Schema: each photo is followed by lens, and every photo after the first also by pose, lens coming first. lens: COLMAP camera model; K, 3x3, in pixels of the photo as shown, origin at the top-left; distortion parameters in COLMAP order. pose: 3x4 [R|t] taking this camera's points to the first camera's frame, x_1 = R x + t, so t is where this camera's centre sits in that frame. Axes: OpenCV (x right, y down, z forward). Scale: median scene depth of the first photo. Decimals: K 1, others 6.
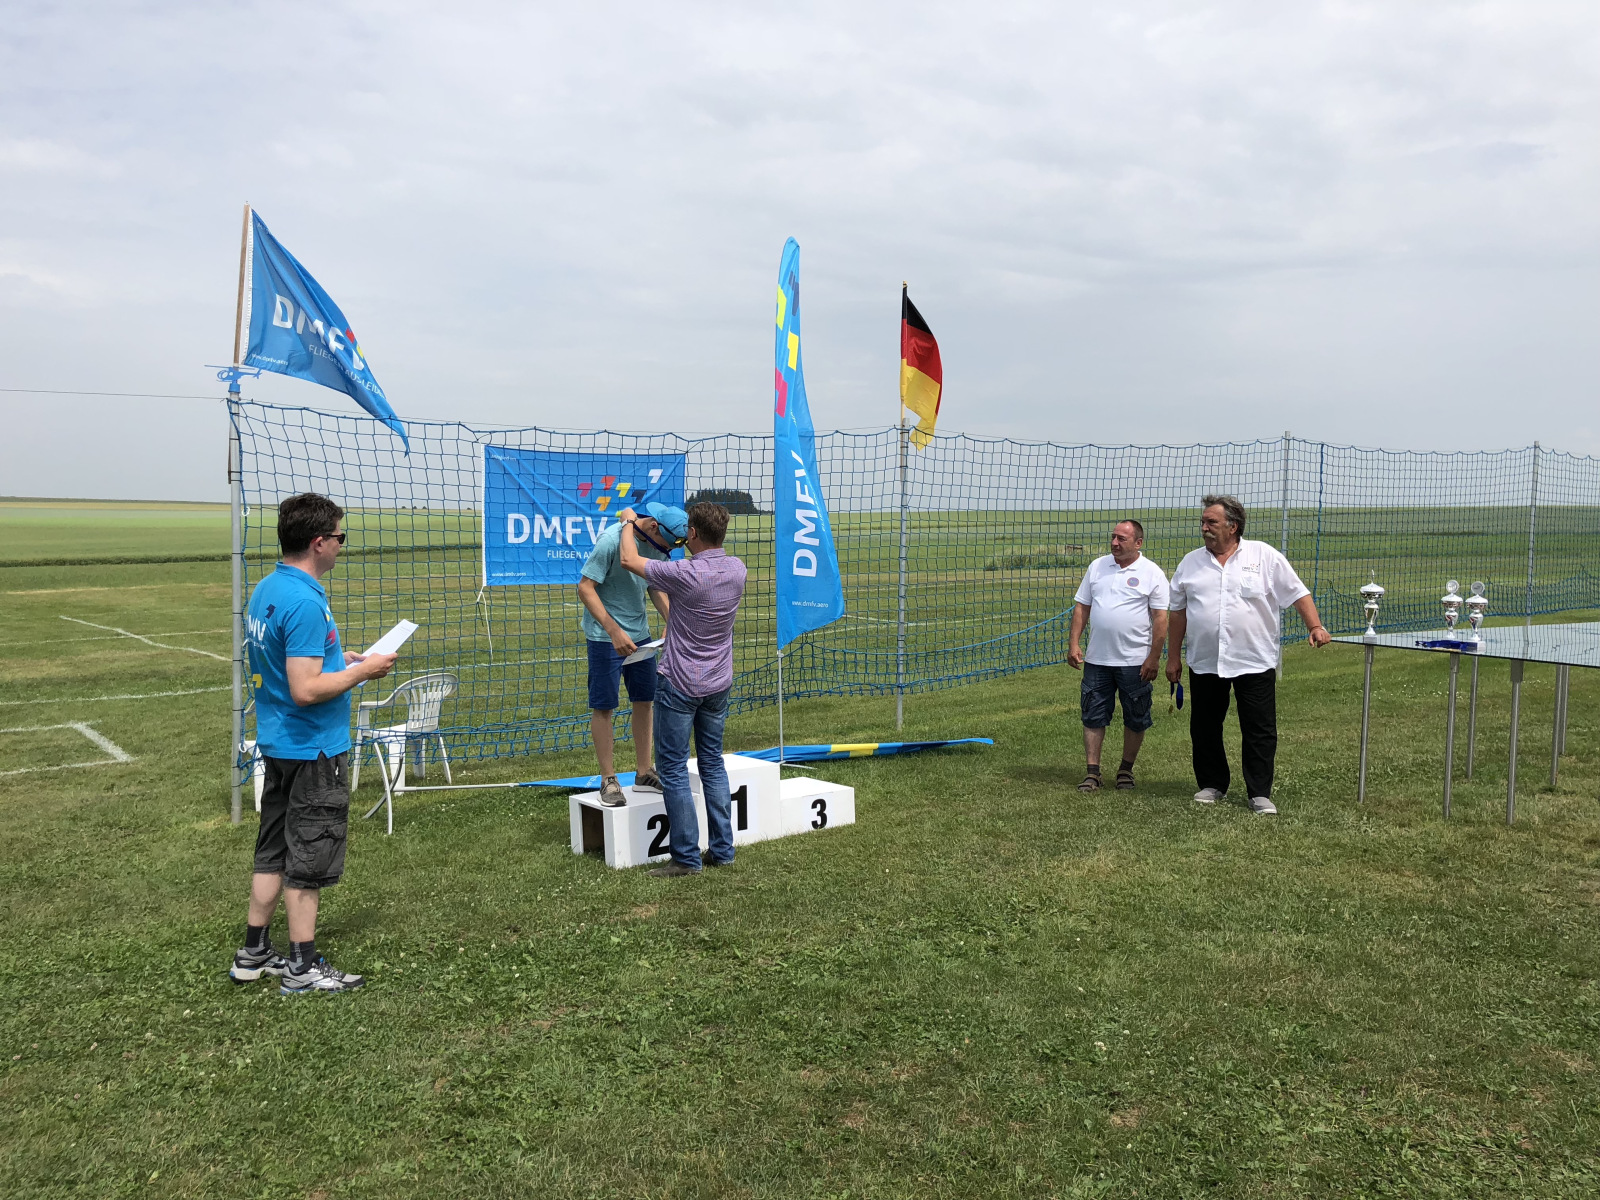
lens RADIAL K [[1306.1, 0, 793.0], [0, 1306.1, 588.4], [0, 0, 1]] dist [0.026568, -0.017124]
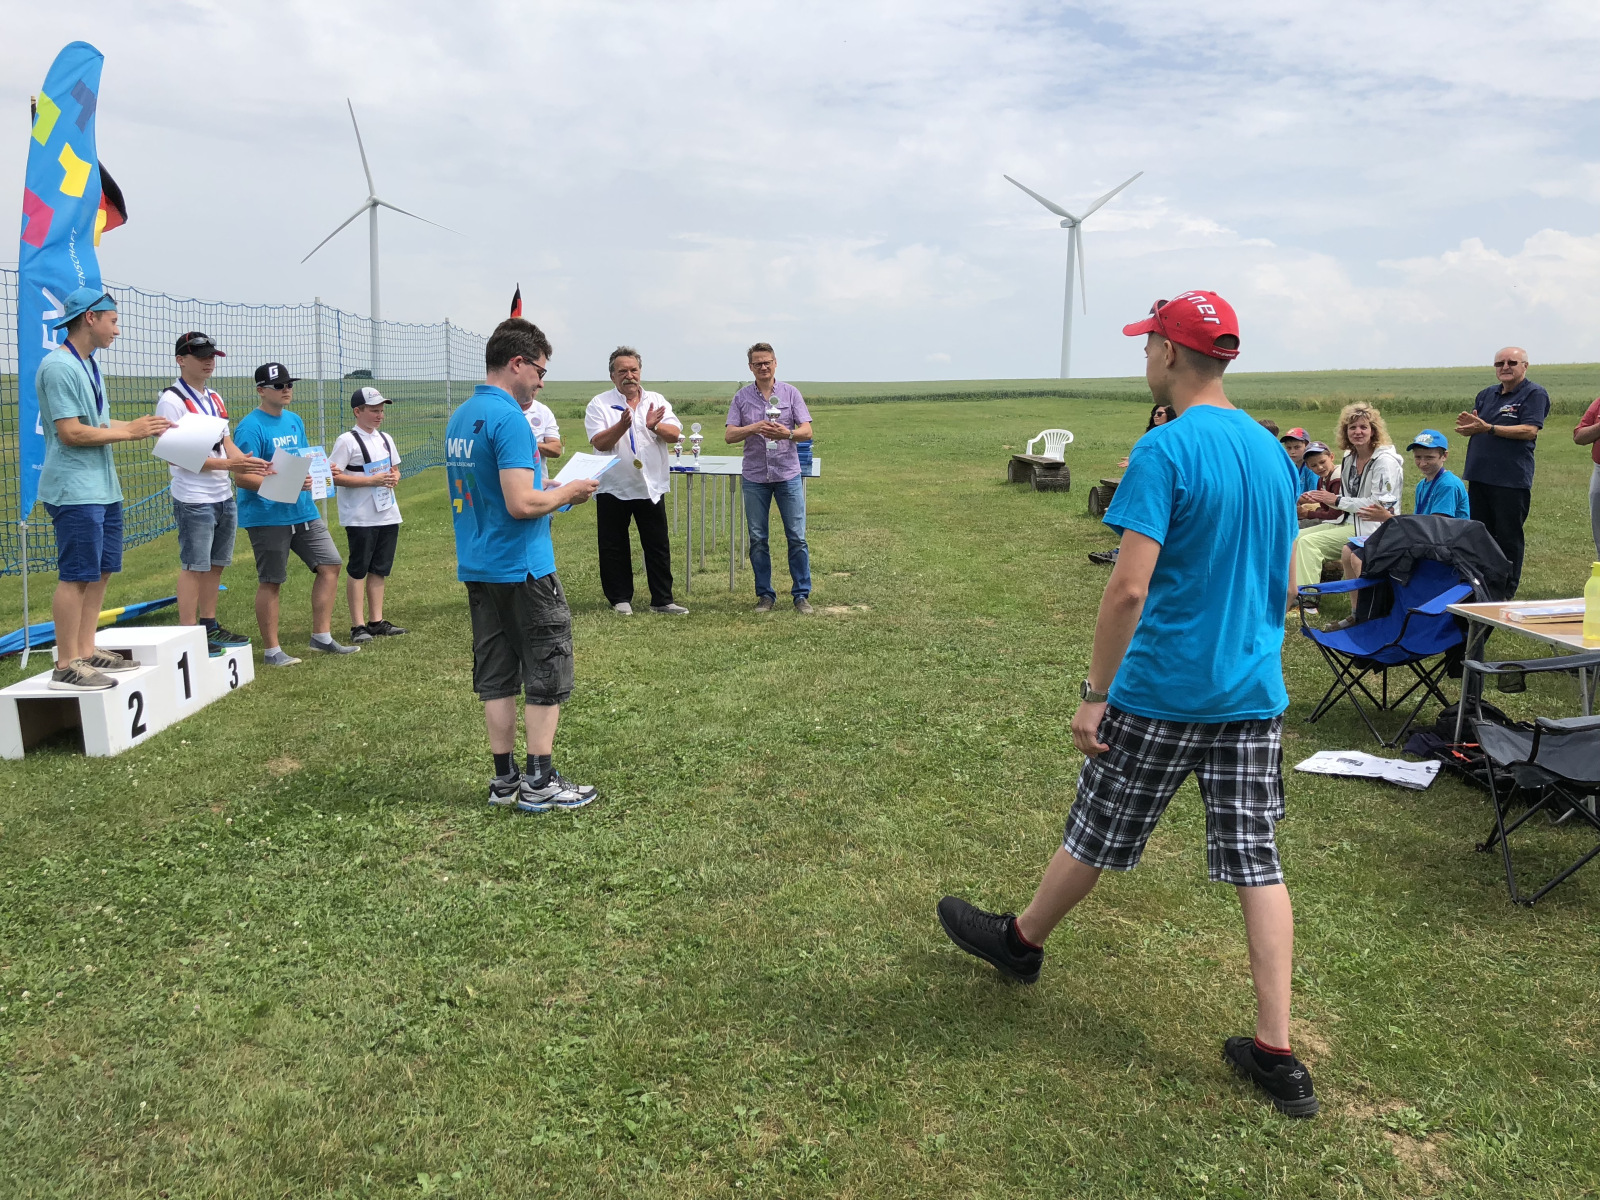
lens RADIAL K [[1306.1, 0, 771.1], [0, 1306.1, 568.2], [0, 0, 1]] dist [0.026568, -0.017124]
pose [[0.608678, -0.104039, 0.786566, -0.496110], [0.039462, 0.994108, 0.100953, 0.012686], [-0.792435, -0.030409, 0.609198, 0.090242]]
